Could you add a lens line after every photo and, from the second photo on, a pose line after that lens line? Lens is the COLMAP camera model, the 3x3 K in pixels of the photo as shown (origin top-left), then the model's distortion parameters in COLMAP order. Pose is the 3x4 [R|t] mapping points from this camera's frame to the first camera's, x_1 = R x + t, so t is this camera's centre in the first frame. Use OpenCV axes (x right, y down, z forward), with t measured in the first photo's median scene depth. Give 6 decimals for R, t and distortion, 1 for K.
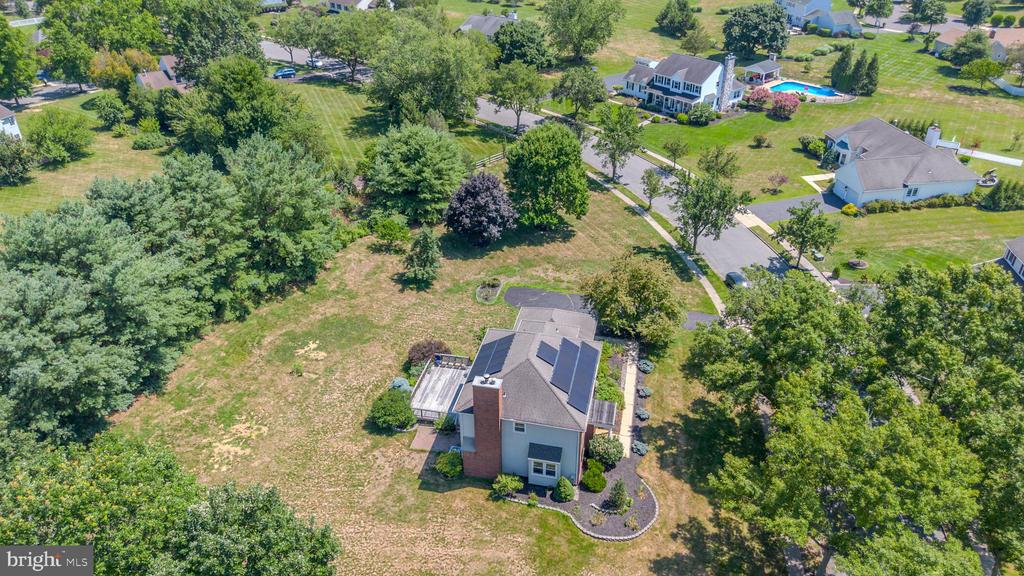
lens RADIAL K [[727.9, 0, 512.0], [0, 727.9, 288.0], [0, 0, 1]] dist [0.076912, -0.083905]
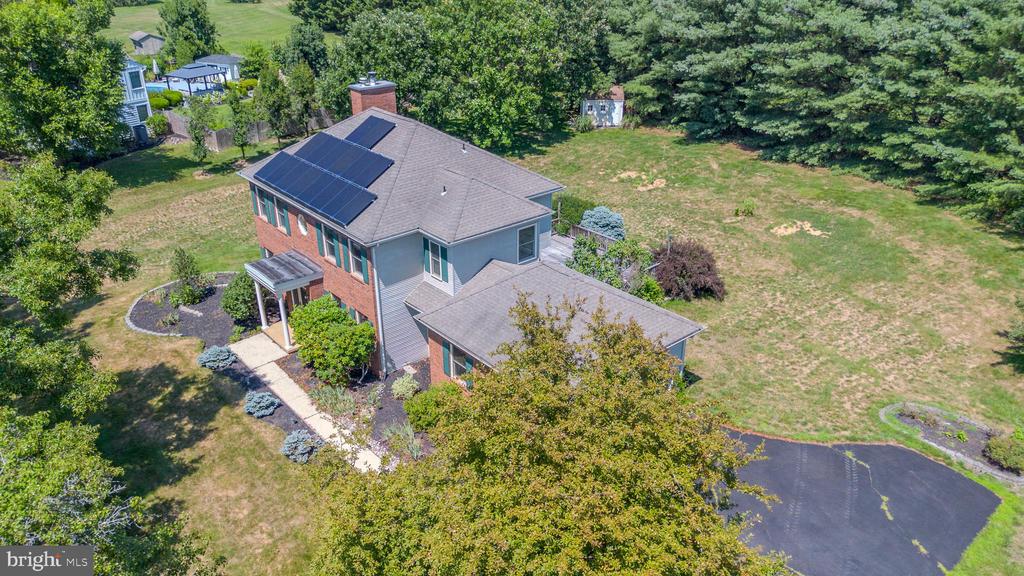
lens RADIAL K [[727.9, 0, 512.0], [0, 727.9, 288.0], [0, 0, 1]] dist [0.076912, -0.083905]
pose [[-0.597257, 0.356968, -0.718233, 0.313566], [-0.413931, 0.629834, 0.657244, -0.178787], [0.686983, 0.689842, -0.228413, 0.957985]]
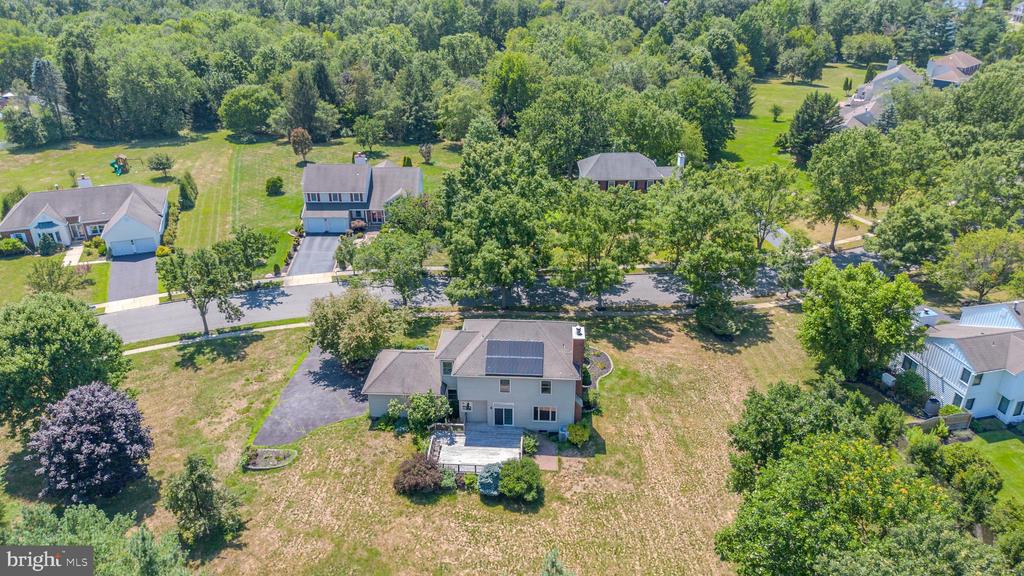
lens RADIAL K [[727.9, 0, 512.0], [0, 727.9, 288.0], [0, 0, 1]] dist [0.076912, -0.083905]
pose [[-0.157946, -0.440383, 0.883808, -0.734565], [0.516974, 0.725695, 0.453987, -0.371246], [-0.841303, 0.528611, 0.113046, 0.636478]]
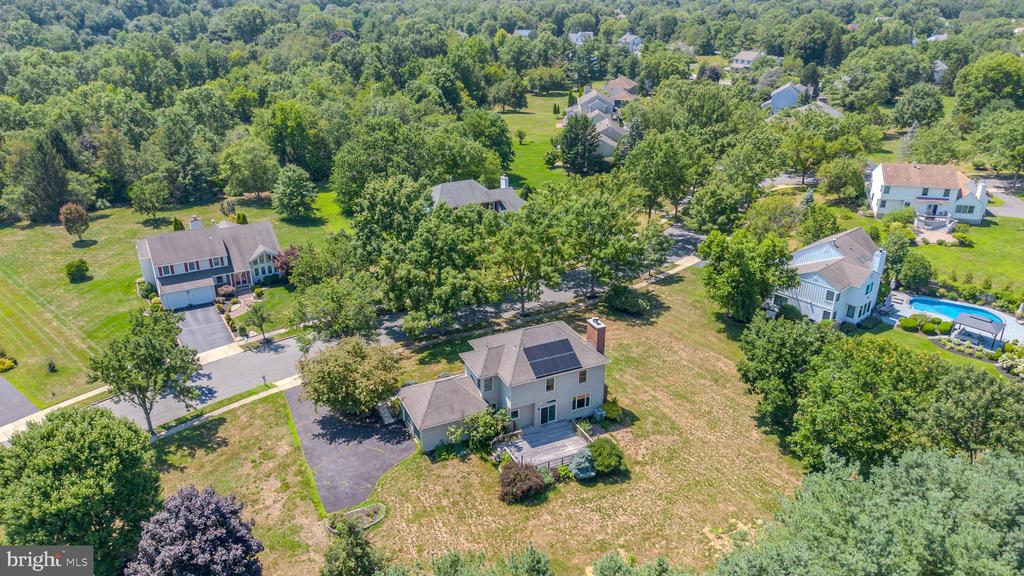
lens RADIAL K [[727.9, 0, 512.0], [0, 727.9, 288.0], [0, 0, 1]] dist [0.076912, -0.083905]
pose [[-0.609957, -0.313767, 0.727669, -0.642639], [0.414923, 0.655872, 0.630612, -0.596059], [-0.675123, 0.686573, -0.269865, 0.998830]]
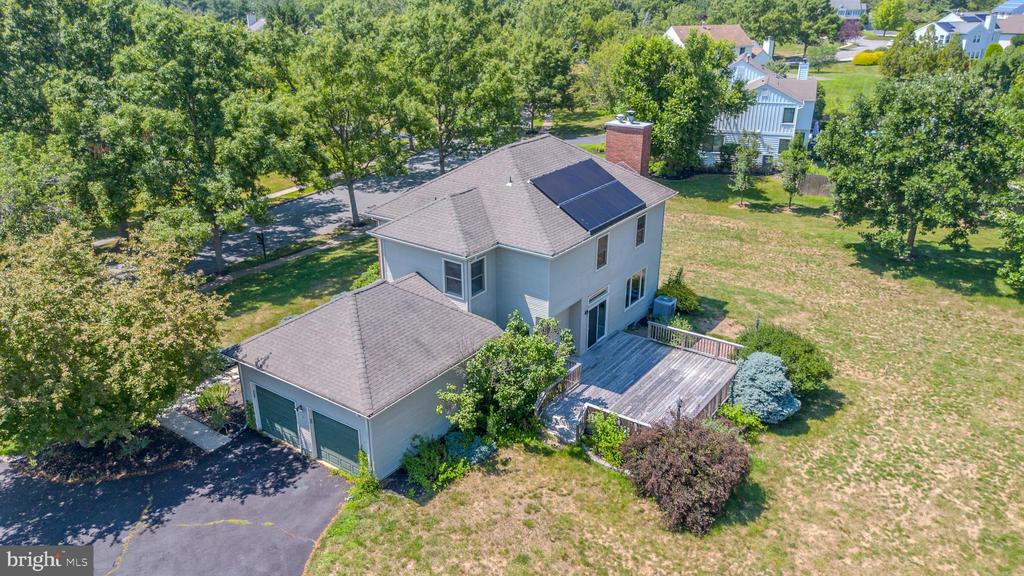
lens RADIAL K [[727.9, 0, 512.0], [0, 727.9, 288.0], [0, 0, 1]] dist [0.076912, -0.083905]
pose [[-0.920579, -0.142769, 0.363525, -0.139323], [0.208004, 0.608572, 0.765751, -0.221201], [-0.330556, 0.780550, -0.530542, 1.051256]]
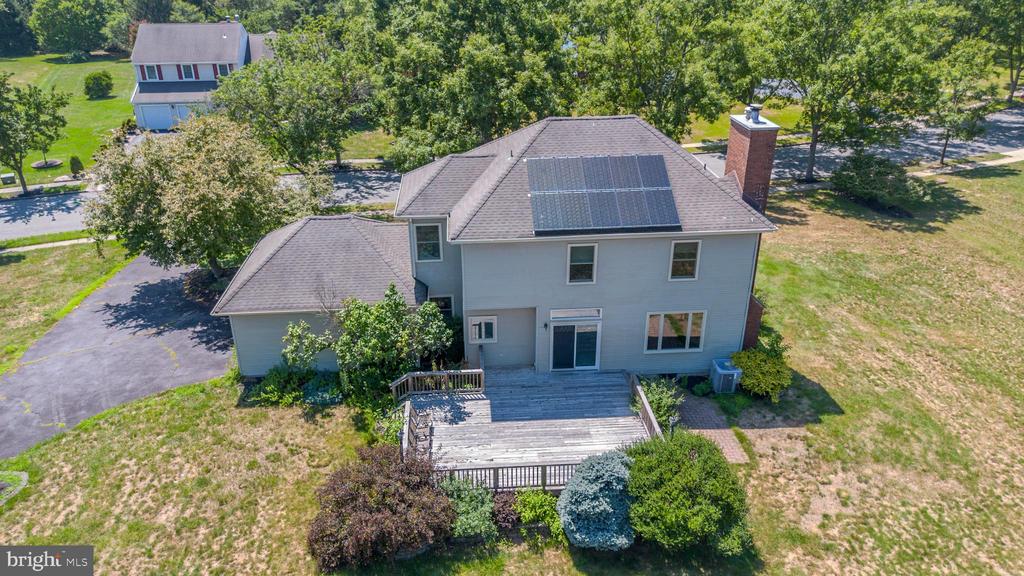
lens RADIAL K [[734.0, 0, 512.0], [0, 734.0, 288.0], [0, 0, 1]] dist [0.040275, -0.031859]
pose [[-0.287758, -0.403686, 0.868466, -0.322907], [0.505384, 0.706272, 0.495749, -0.083795], [-0.813500, 0.581564, 0.000782, 0.832274]]
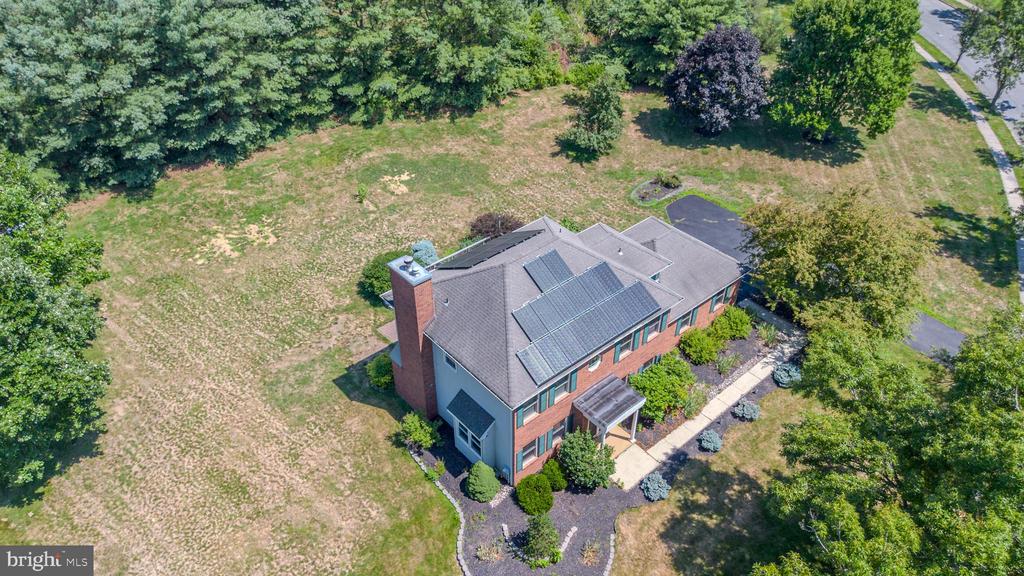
lens RADIAL K [[727.9, 0, 512.0], [0, 727.9, 288.0], [0, 0, 1]] dist [0.076912, -0.083905]
pose [[0.803161, 0.371158, -0.466019, 0.231876], [-0.312398, 0.928434, 0.201043, -0.006124], [0.507287, -0.015887, 0.861631, 0.351829]]
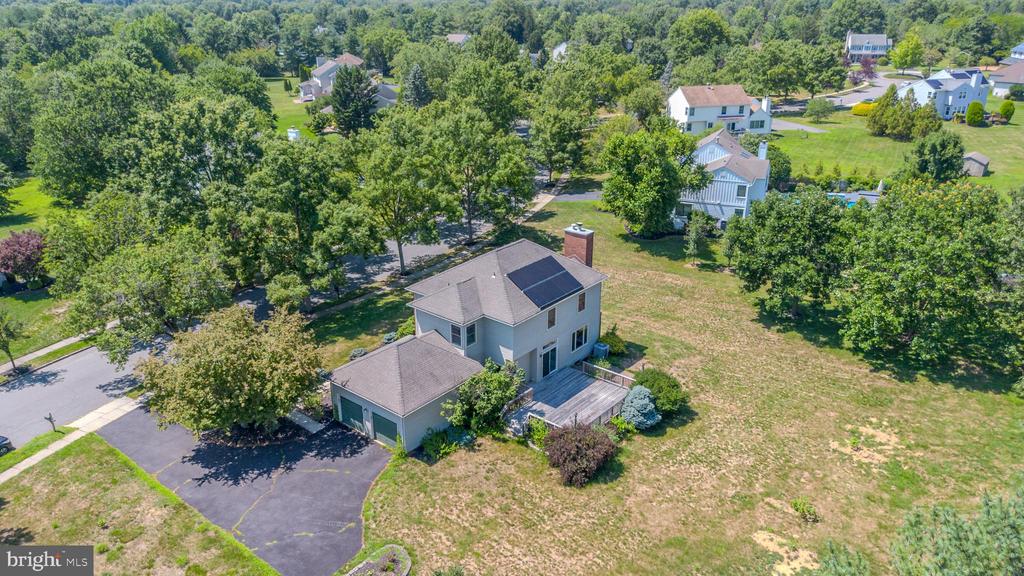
lens RADIAL K [[727.9, 0, 512.0], [0, 727.9, 288.0], [0, 0, 1]] dist [0.076912, -0.083905]
pose [[-0.889906, -0.165175, 0.425188, -0.277414], [0.243475, 0.616238, 0.748979, -0.426785], [-0.385730, 0.770044, -0.508178, 1.127394]]
